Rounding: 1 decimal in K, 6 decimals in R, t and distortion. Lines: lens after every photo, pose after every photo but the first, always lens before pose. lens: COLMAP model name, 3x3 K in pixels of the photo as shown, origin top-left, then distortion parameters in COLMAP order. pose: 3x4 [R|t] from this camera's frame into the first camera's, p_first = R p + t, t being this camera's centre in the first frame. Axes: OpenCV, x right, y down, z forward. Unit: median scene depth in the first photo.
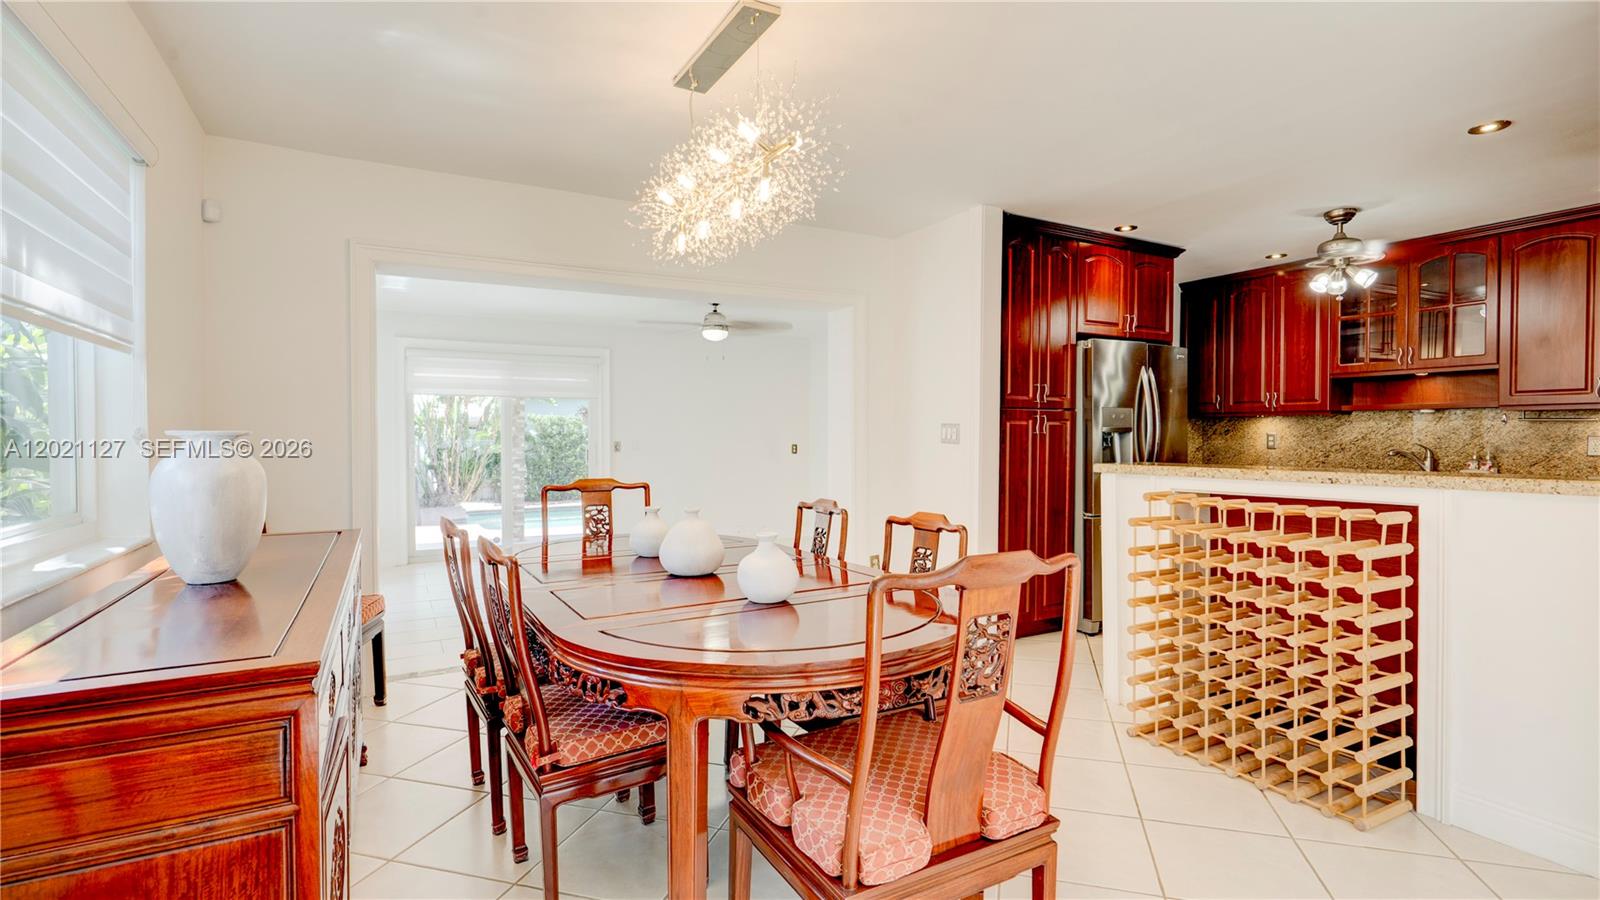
lens RADIAL K [[756.5, 0, 807.2], [0, 756.5, 449.2], [0, 0, 1]] dist [-0.002892, 0.000228]
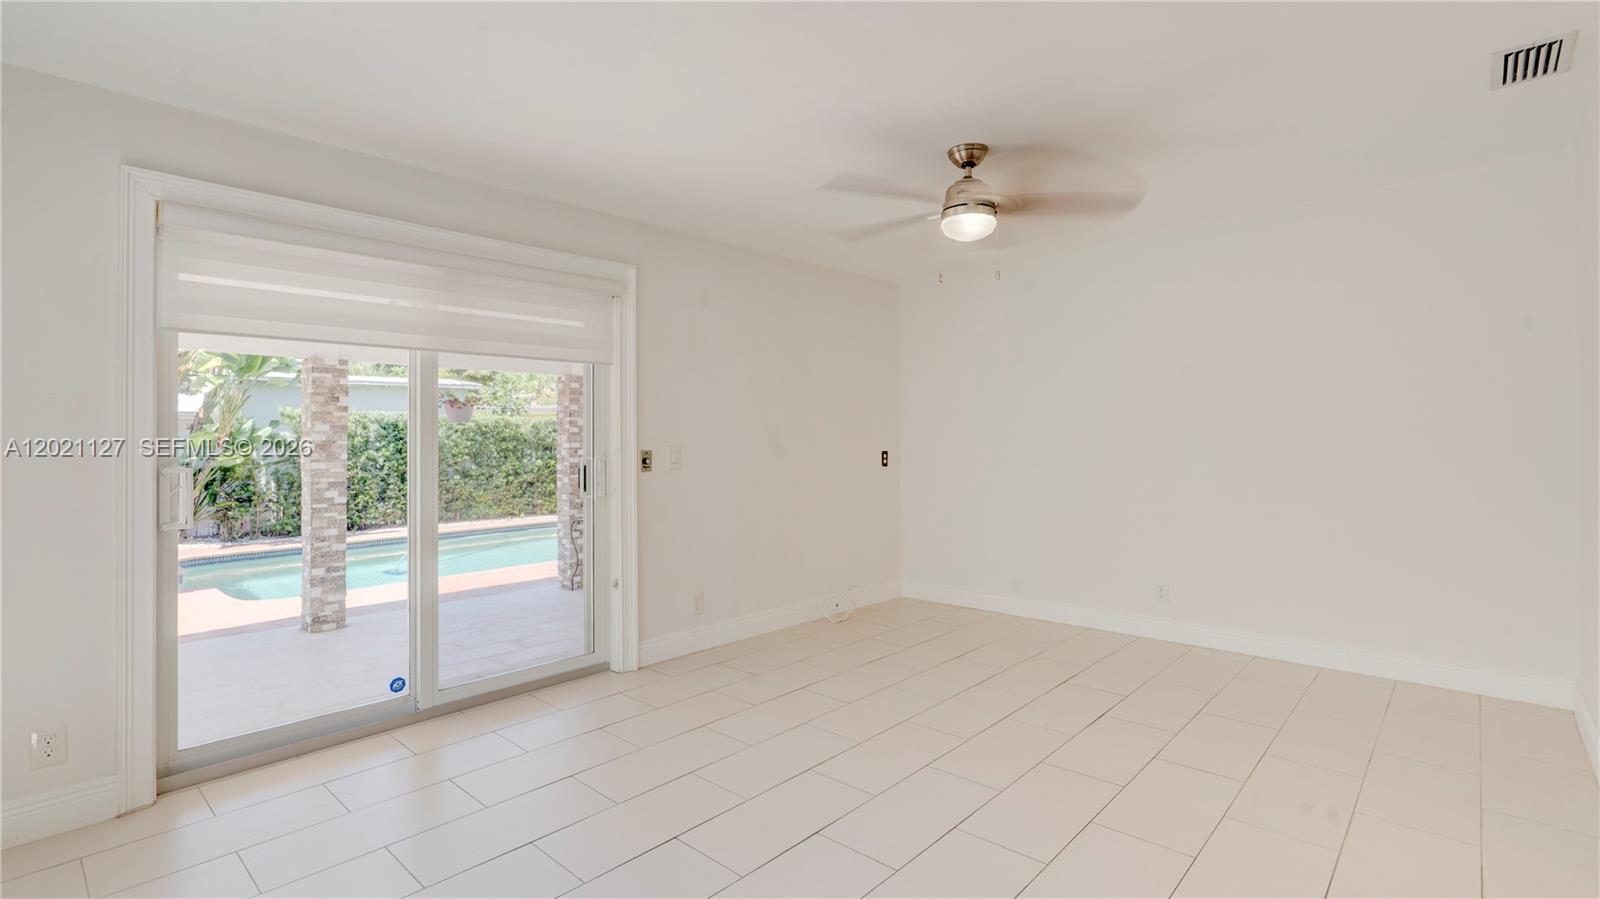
lens RADIAL K [[740.3, 0, 798.6], [0, 740.3, 433.5], [0, 0, 1]] dist [0.010330, 0.000031]
pose [[0.948586, -0.003756, 0.316497, -0.678628], [0.010821, 0.999730, -0.020569, -0.022263], [-0.316334, 0.022936, 0.948370, 1.085276]]
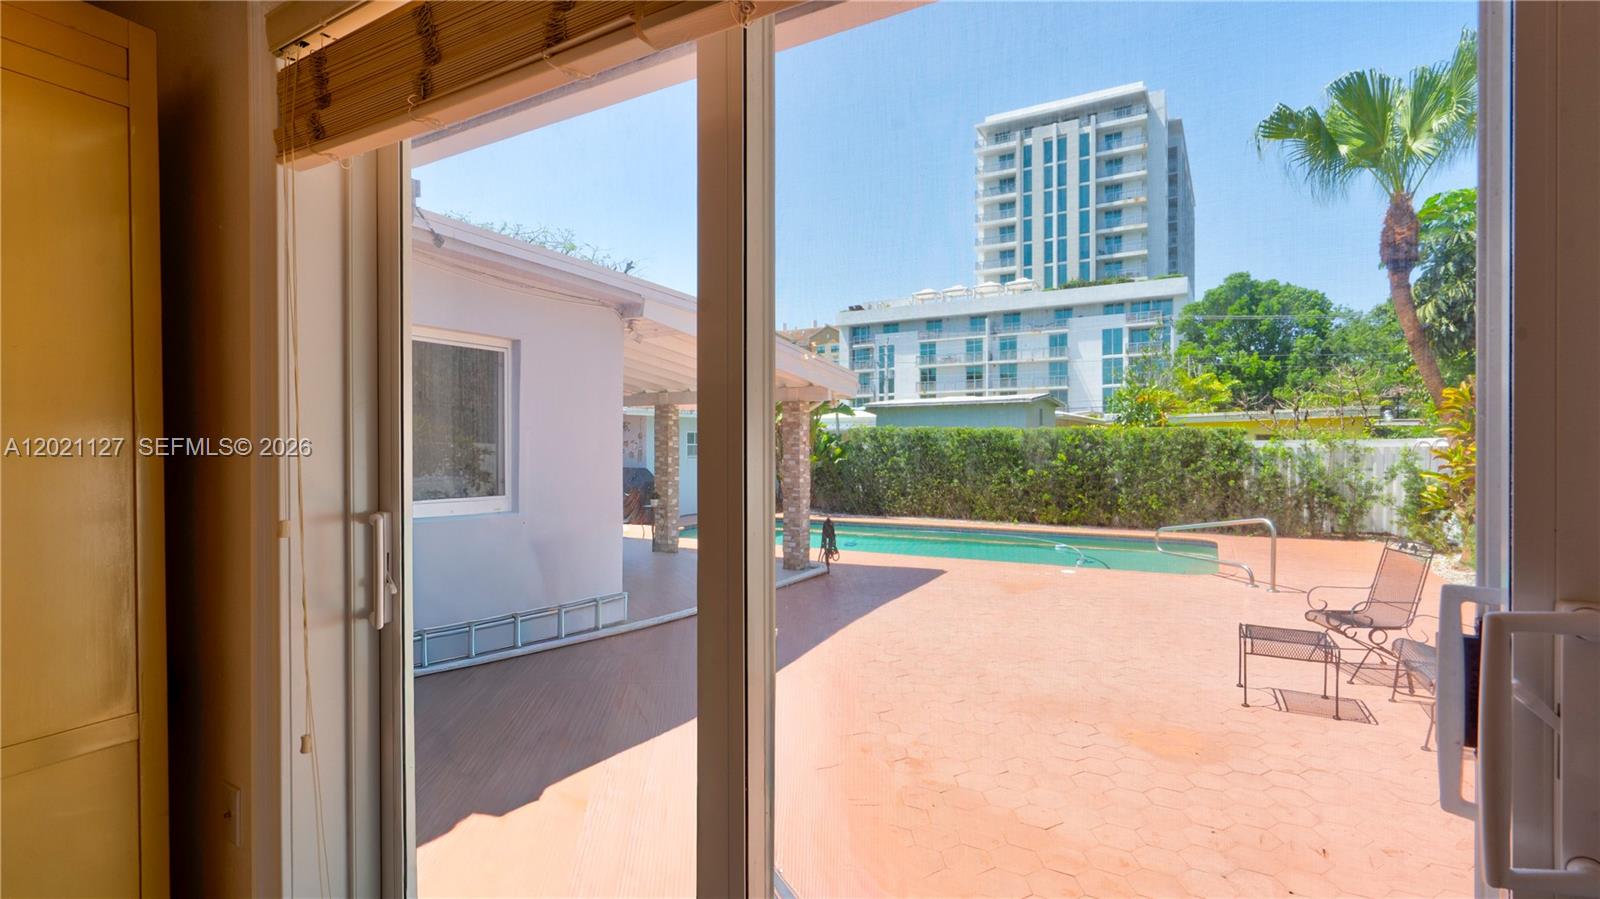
lens RADIAL K [[735.8, 0, 807.7], [0, 735.8, 446.9], [0, 0, 1]] dist [-0.003119, -0.000665]
pose [[0.518324, 0.000918, -0.855184, 2.261453], [-0.016319, 0.999828, -0.008817, -0.046580], [0.855029, 0.018526, 0.518250, 2.249007]]
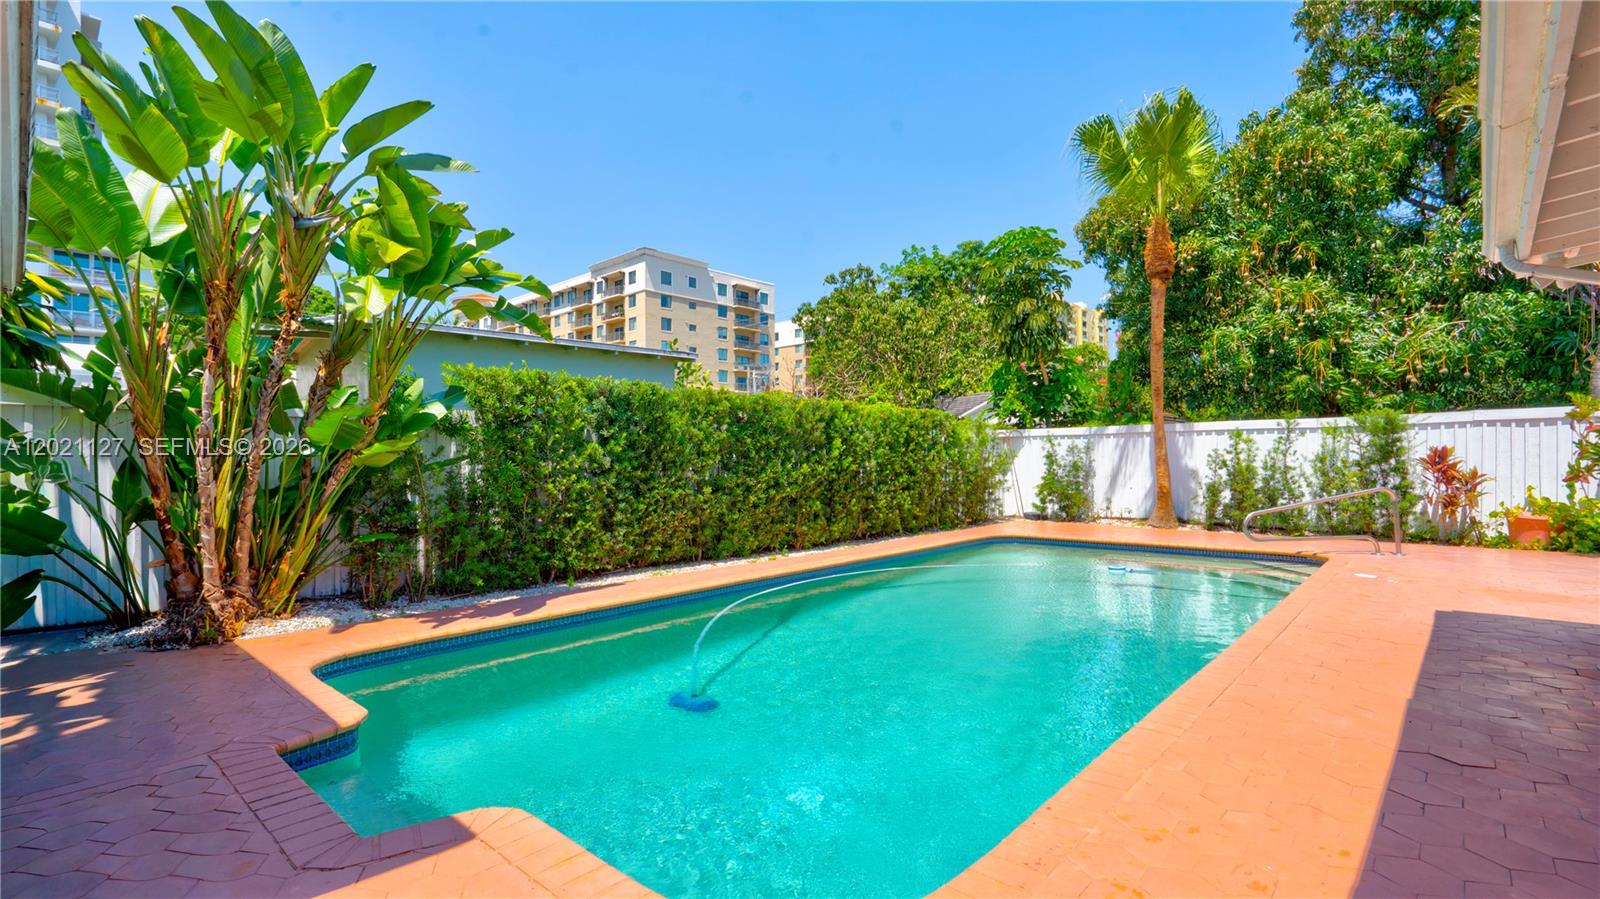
lens RADIAL K [[735.8, 0, 807.7], [0, 735.8, 446.9], [0, 0, 1]] dist [-0.003119, -0.000665]
pose [[0.949615, -0.004096, 0.313393, -1.590995], [0.015827, 0.999266, -0.034898, 0.056629], [-0.313020, 0.038099, 0.948982, 3.005342]]
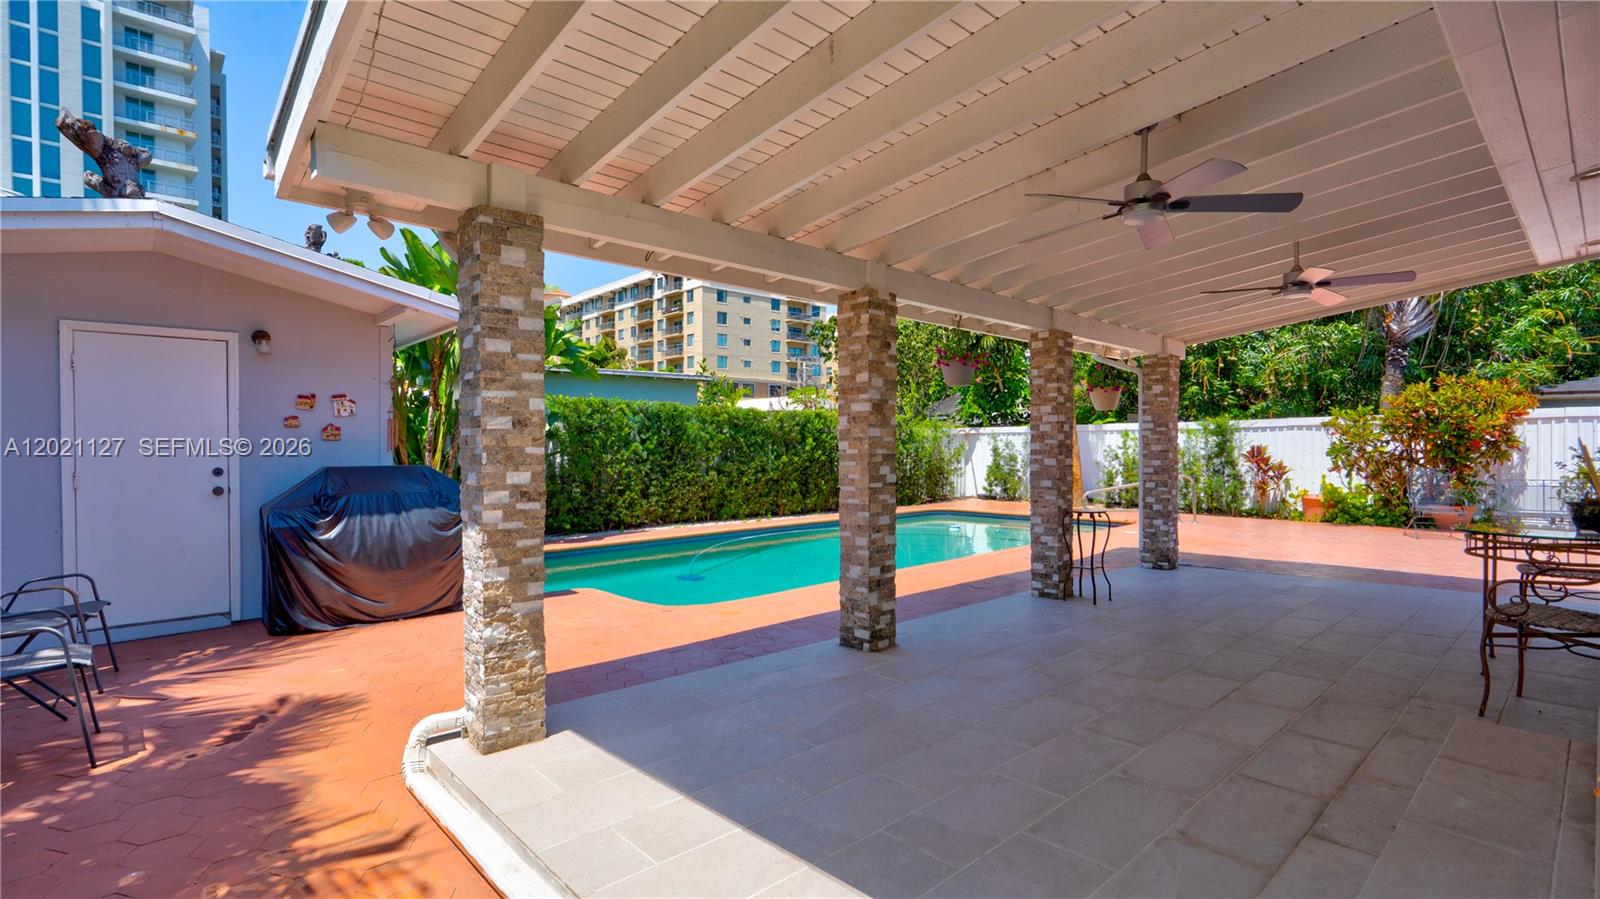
lens RADIAL K [[732.1, 0, 809.6], [0, 732.1, 453.7], [0, 0, 1]] dist [-0.002522, 0.001079]
pose [[0.971115, -0.007811, 0.238483, -1.540647], [0.010065, 0.999915, -0.008237, 0.046970], [-0.238399, 0.010399, 0.971112, 1.799251]]
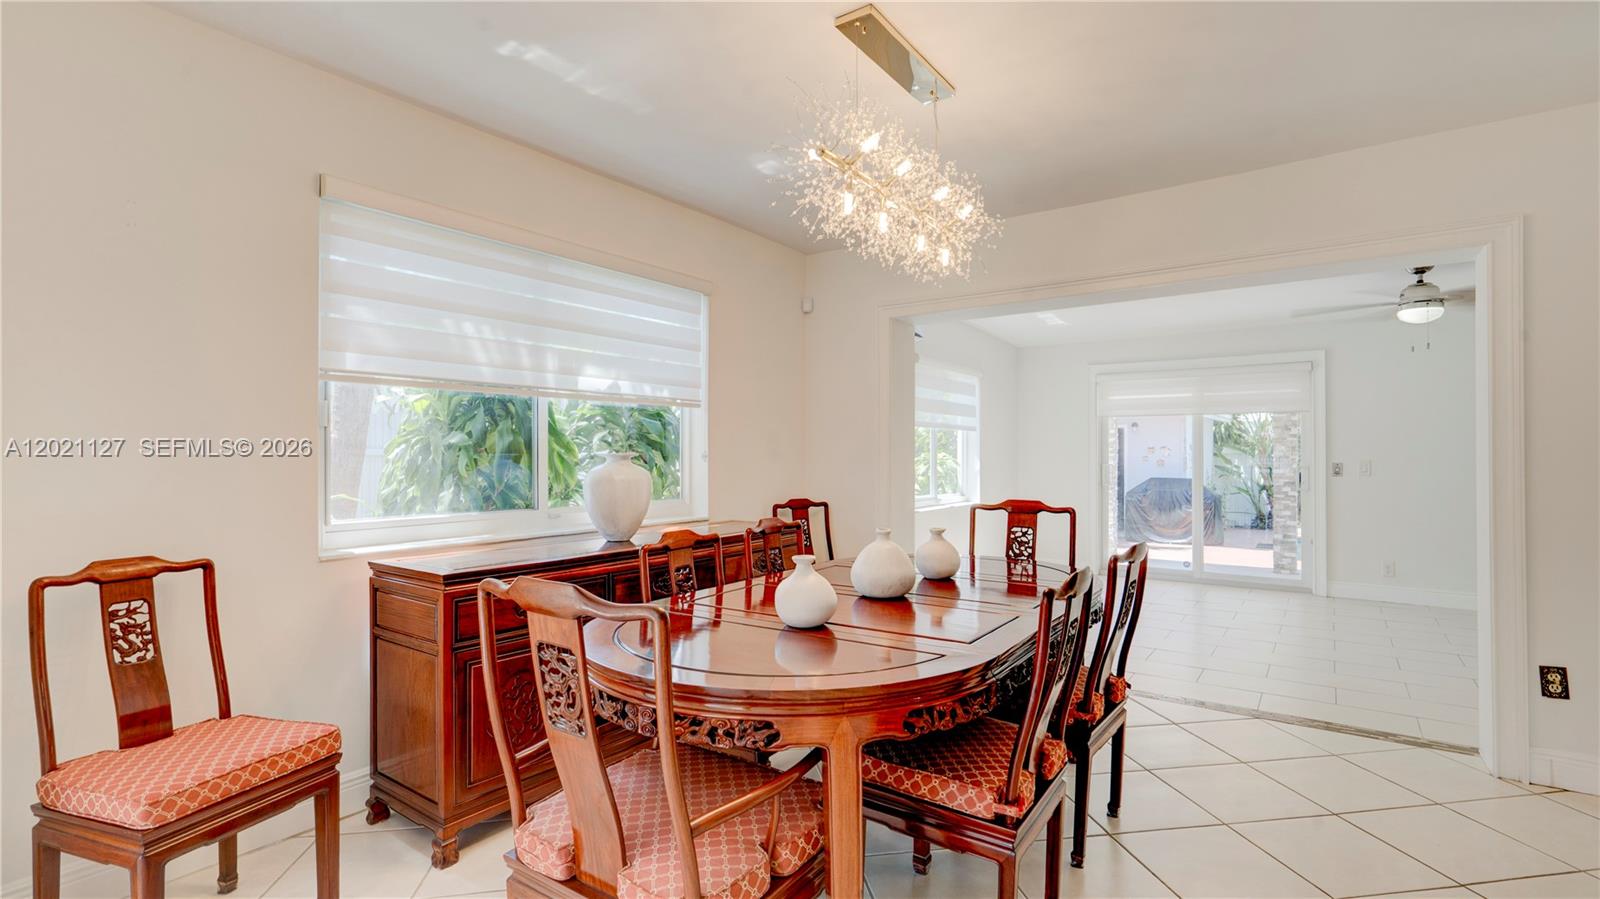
lens RADIAL K [[735.8, 0, 807.7], [0, 735.8, 446.9], [0, 0, 1]] dist [-0.003119, -0.000665]
pose [[0.431179, -0.011304, -0.902196, 0.462102], [-0.015040, 0.999693, -0.019714, -0.006904], [0.902141, 0.022069, 0.430876, 0.332932]]
